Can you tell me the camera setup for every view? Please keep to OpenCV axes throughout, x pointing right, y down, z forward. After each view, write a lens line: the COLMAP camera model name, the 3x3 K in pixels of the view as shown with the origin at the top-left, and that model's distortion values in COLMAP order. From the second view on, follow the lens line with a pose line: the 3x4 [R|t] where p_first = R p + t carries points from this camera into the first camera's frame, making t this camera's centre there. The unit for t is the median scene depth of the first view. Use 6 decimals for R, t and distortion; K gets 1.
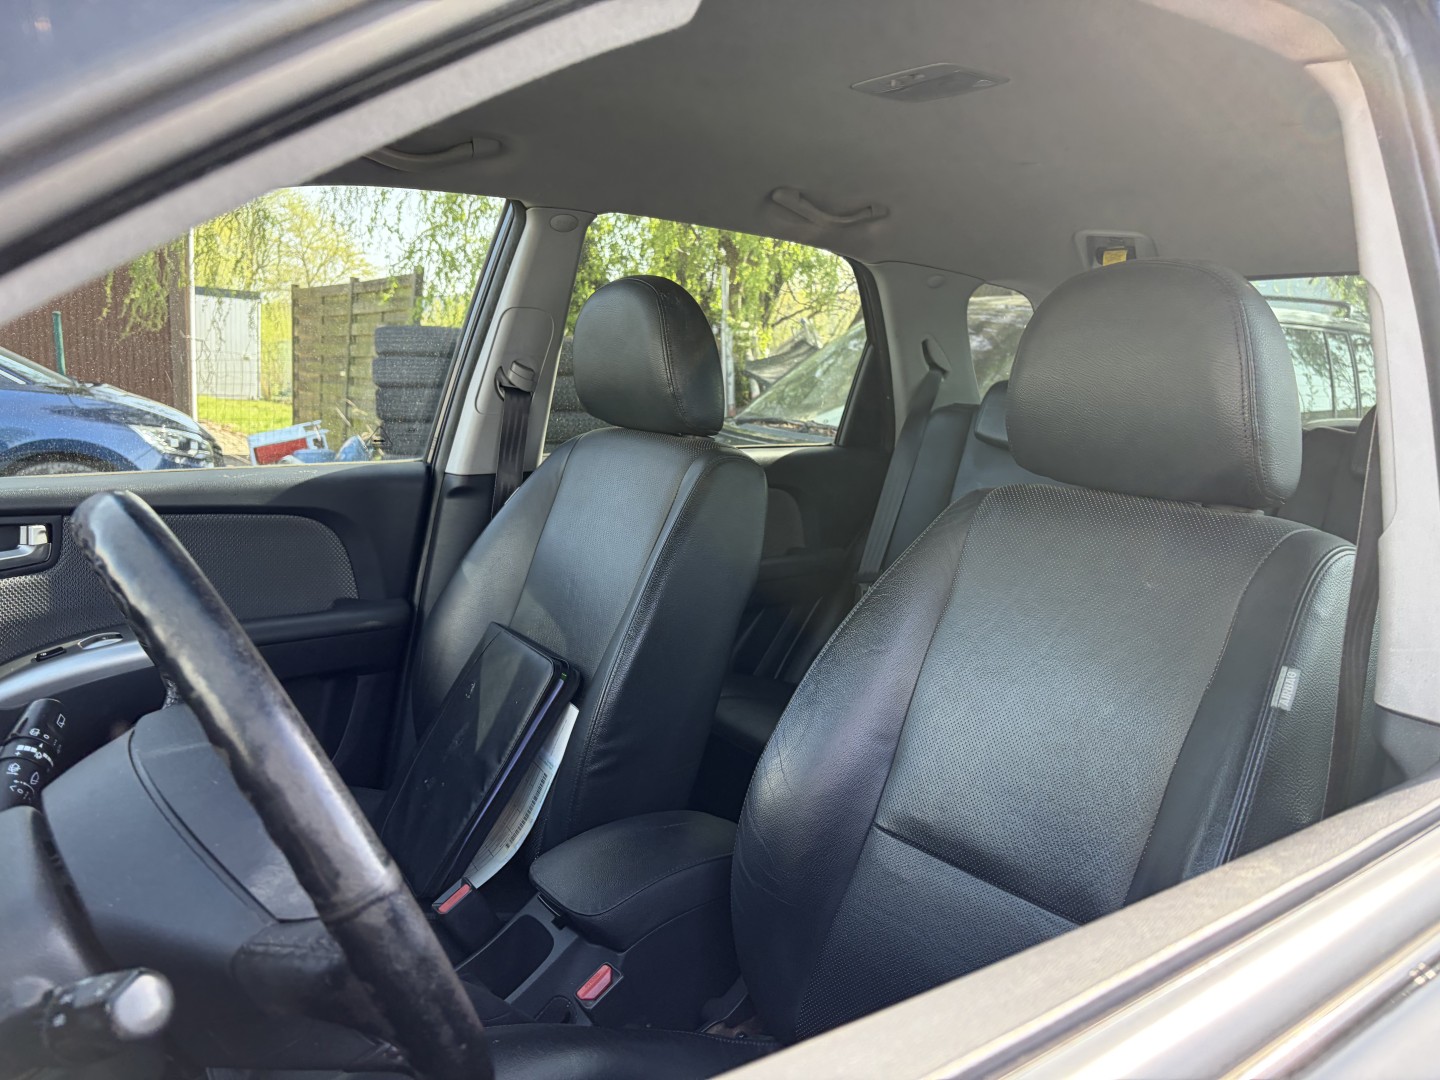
lens RADIAL K [[1120.4, 0, 720.0], [0, 1120.4, 540.0], [0, 0, 1]] dist [0.071320, -0.084990]
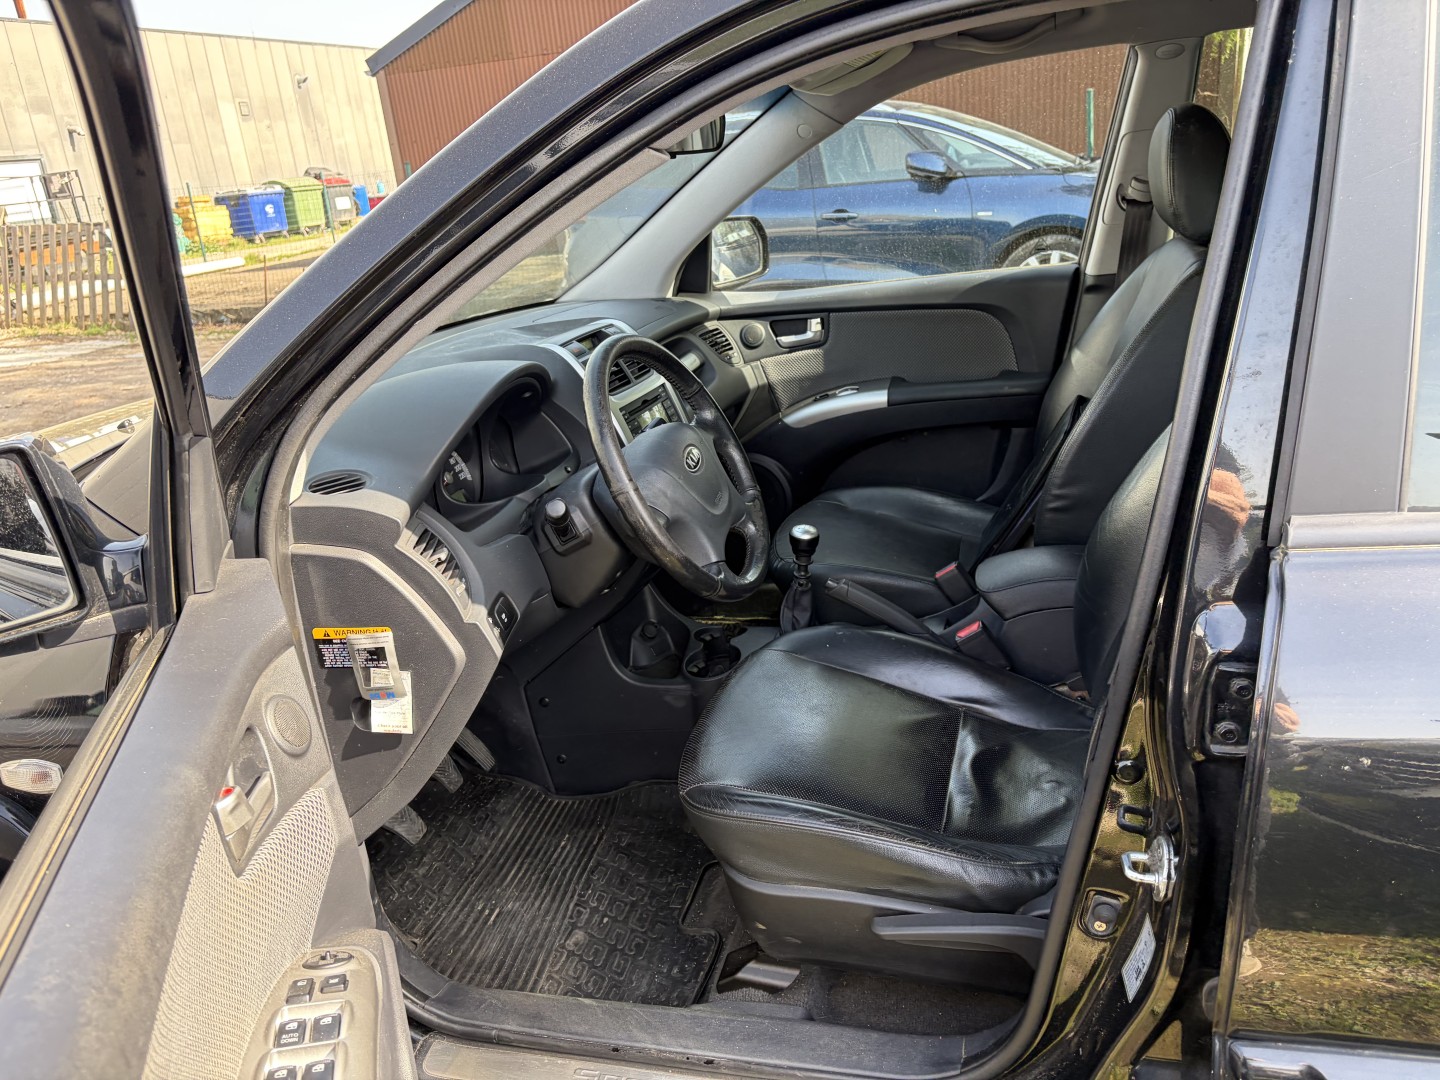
lens RADIAL K [[1120.4, 0, 720.0], [0, 1120.4, 540.0], [0, 0, 1]] dist [0.071320, -0.084990]
pose [[0.620873, 0.166594, -0.766005, 0.535831], [0.005459, 0.976215, 0.216737, -0.046483], [0.783892, -0.138748, 0.605196, -0.129848]]
